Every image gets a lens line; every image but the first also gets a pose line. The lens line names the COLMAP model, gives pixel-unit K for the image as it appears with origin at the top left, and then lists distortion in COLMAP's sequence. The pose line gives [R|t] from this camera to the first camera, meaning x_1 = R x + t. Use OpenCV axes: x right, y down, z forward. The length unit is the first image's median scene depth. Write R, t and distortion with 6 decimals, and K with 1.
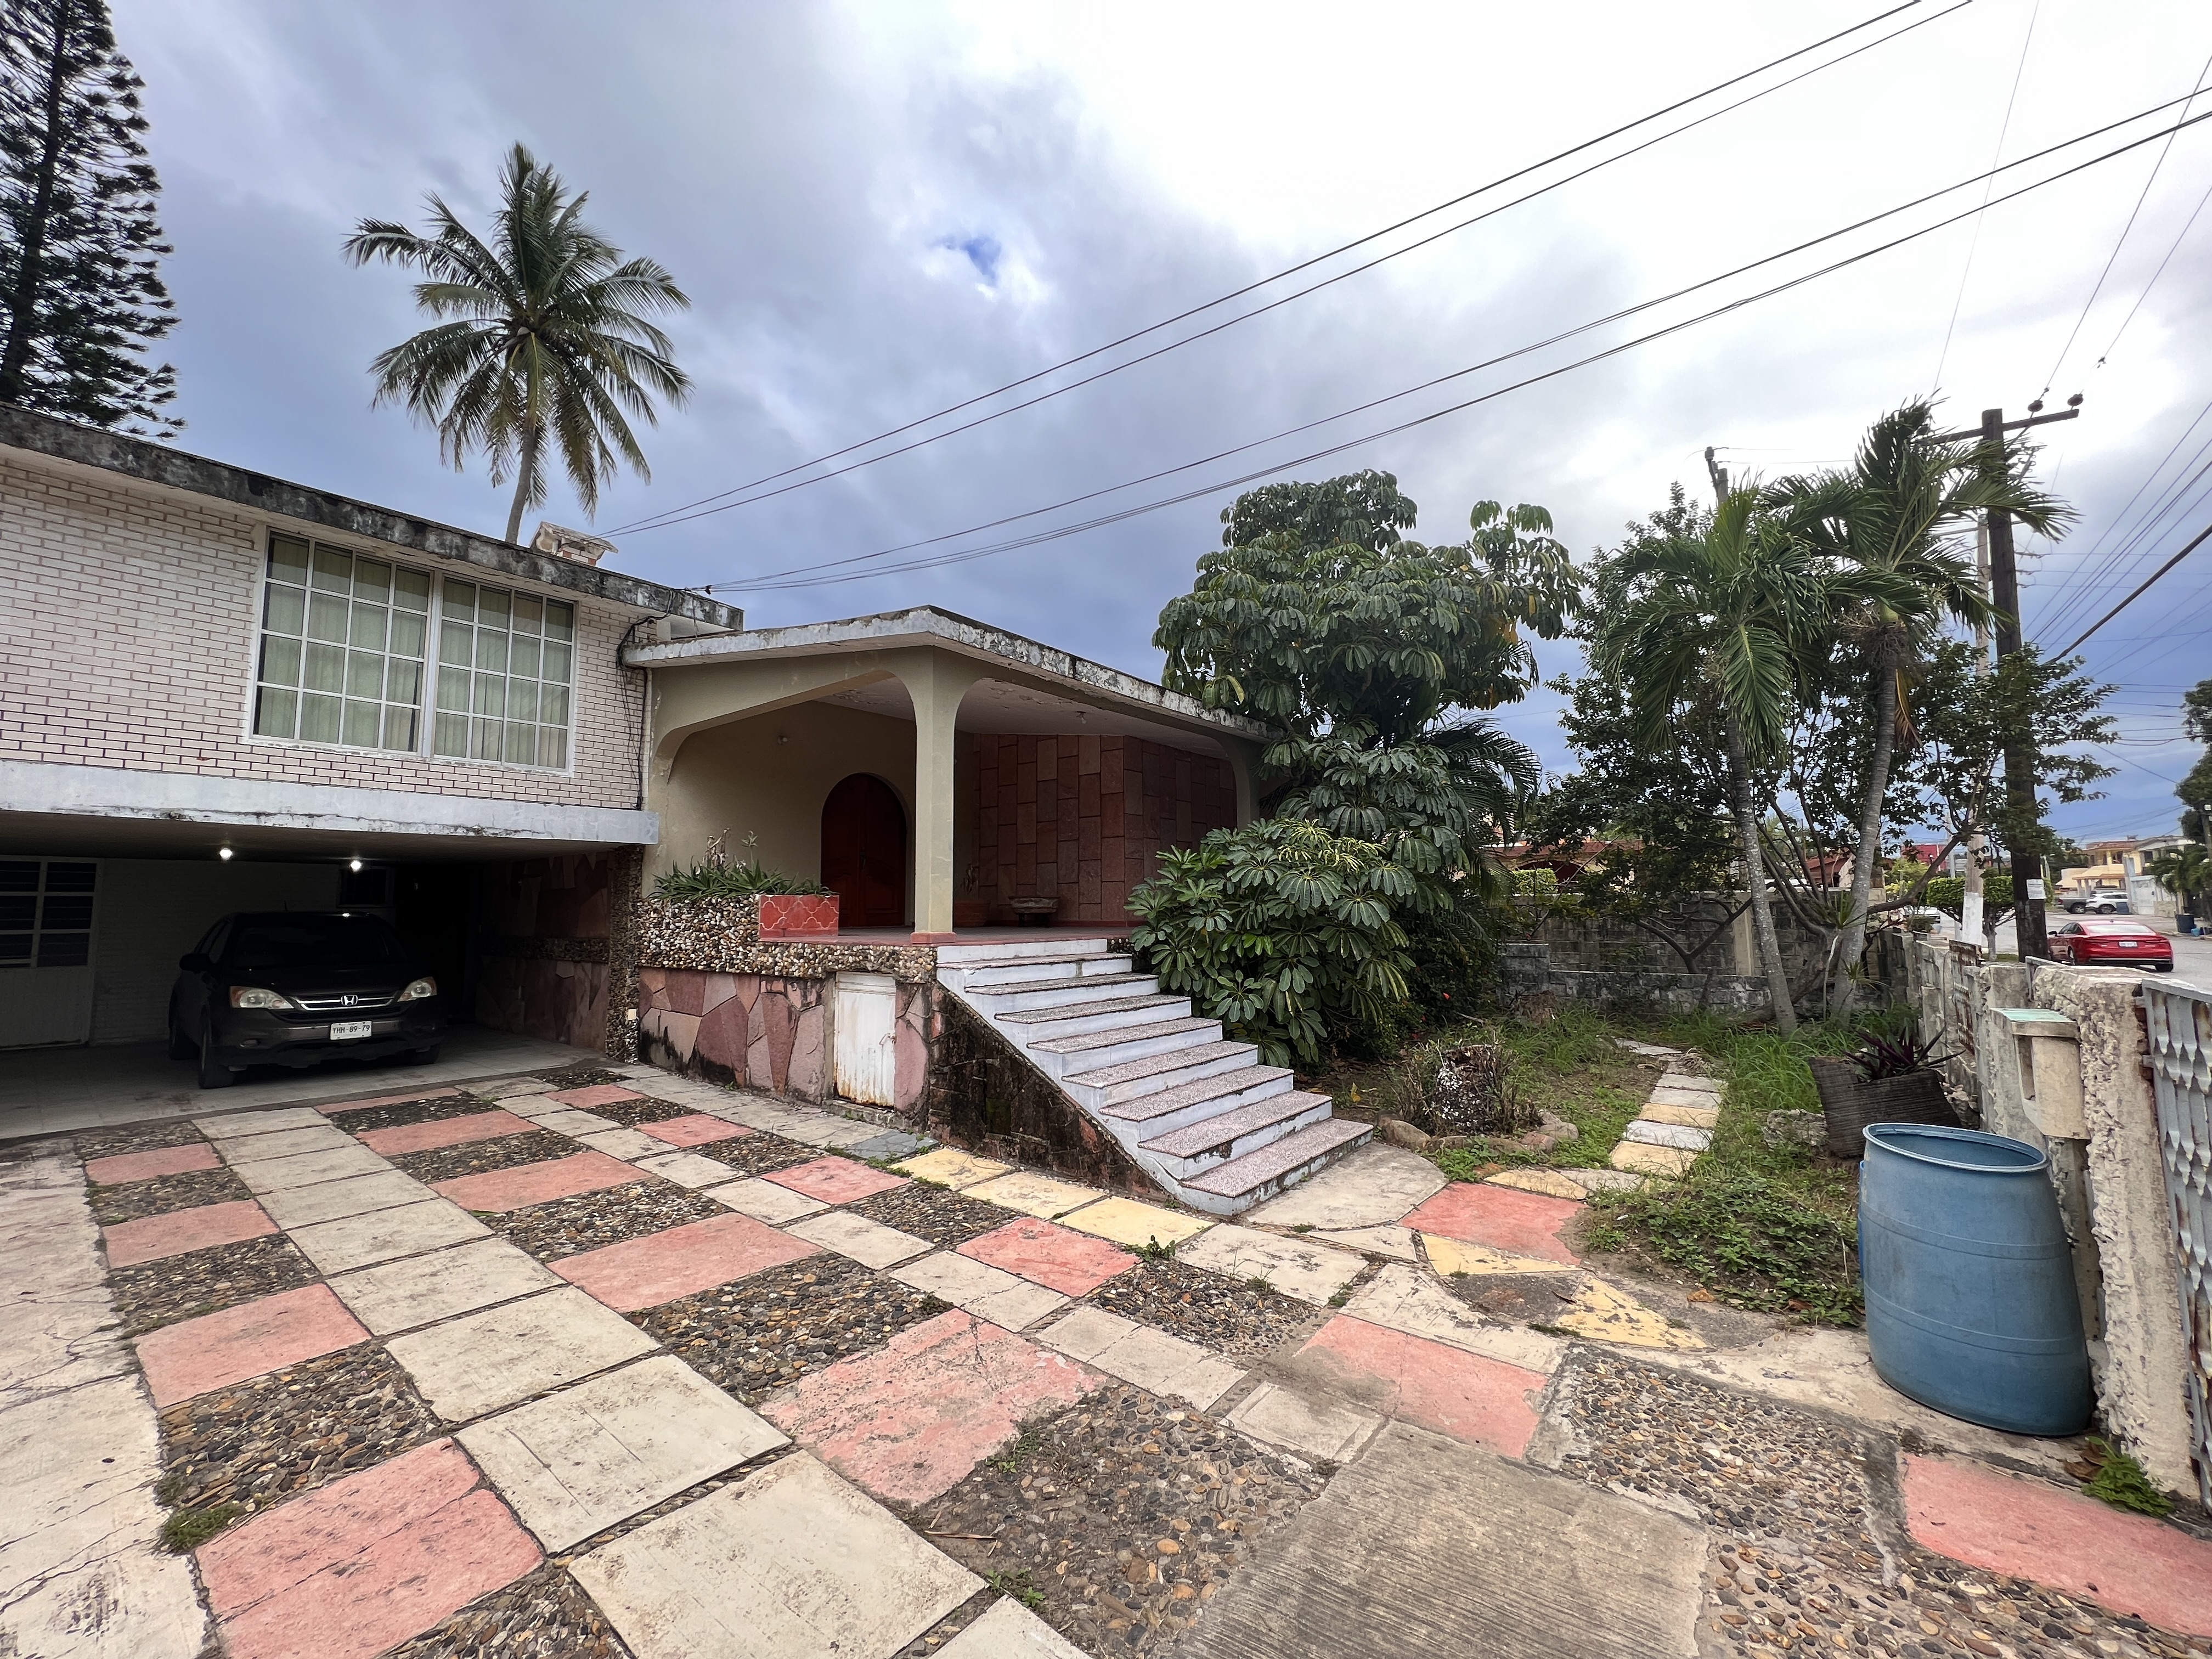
lens RADIAL K [[880.4, 0, 1108.0], [0, 880.4, 829.9], [0, 0, 1]] dist [0.000130, -0.000194]
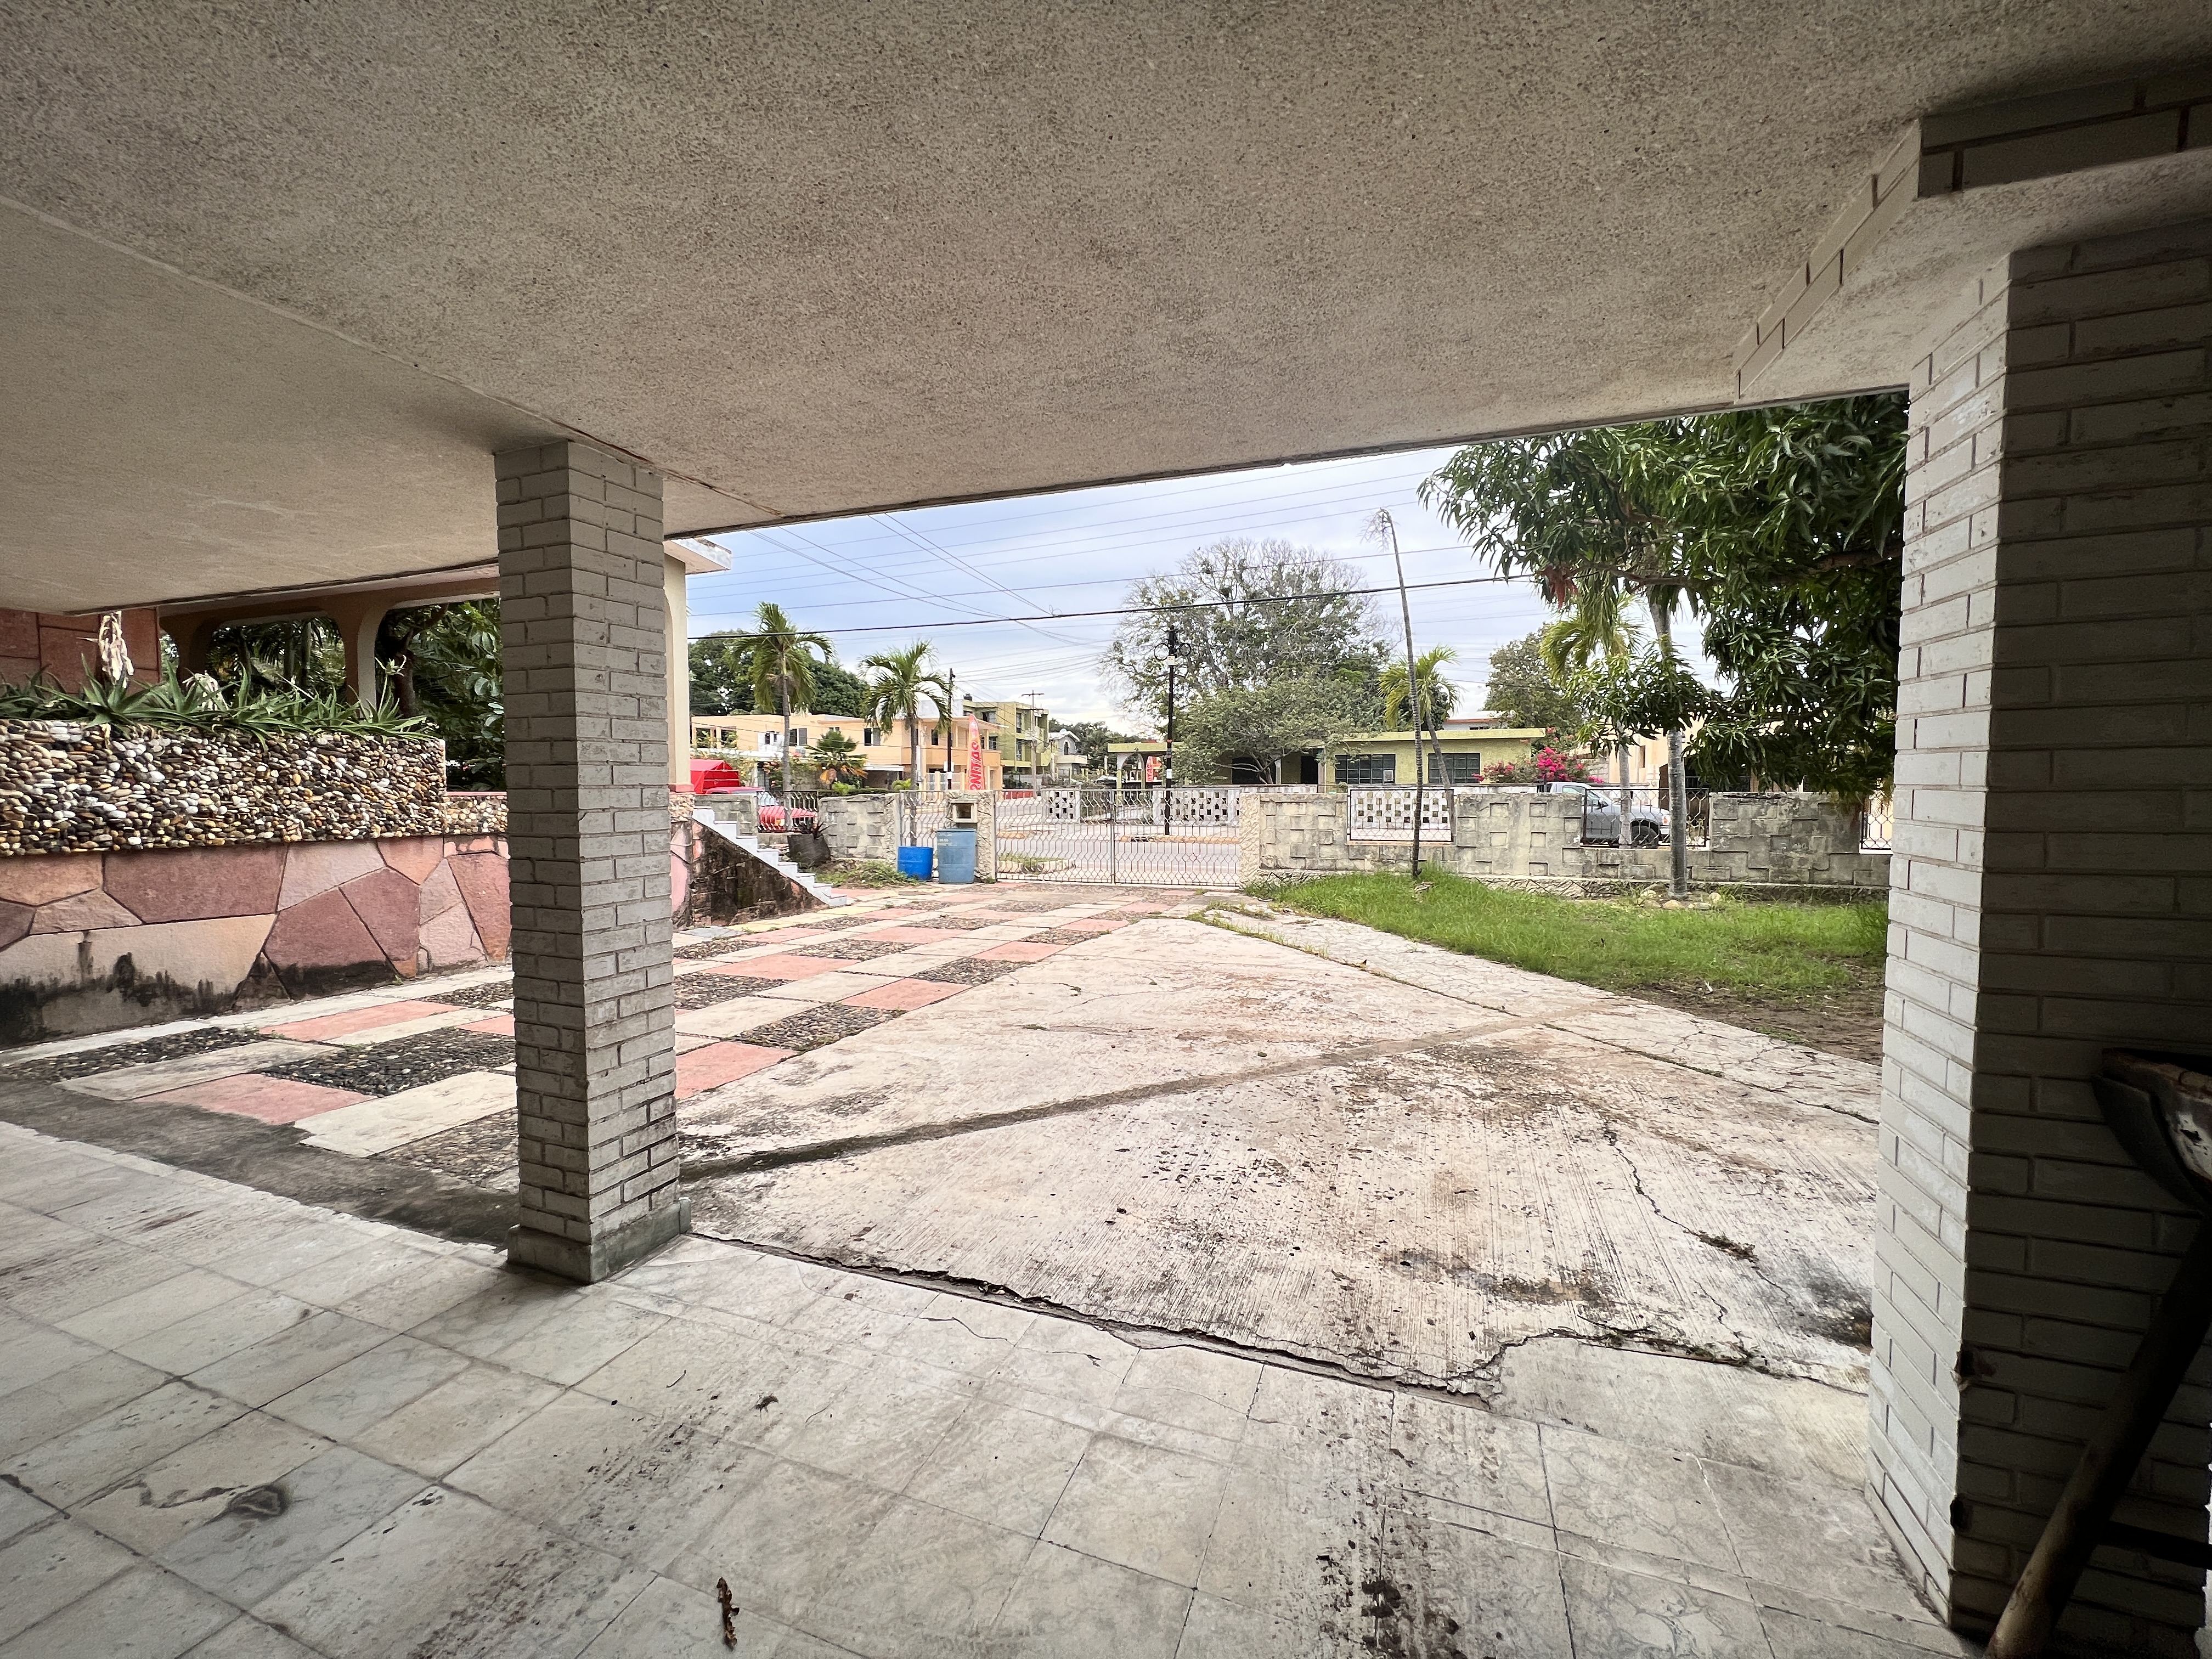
lens RADIAL K [[880.4, 0, 1108.0], [0, 880.4, 829.9], [0, 0, 1]] dist [0.000130, -0.000194]
pose [[-0.315014, -0.038061, 0.948323, -1.479416], [-0.083681, 0.996418, 0.012195, 0.102683], [-0.945391, -0.075515, -0.317071, 0.714852]]
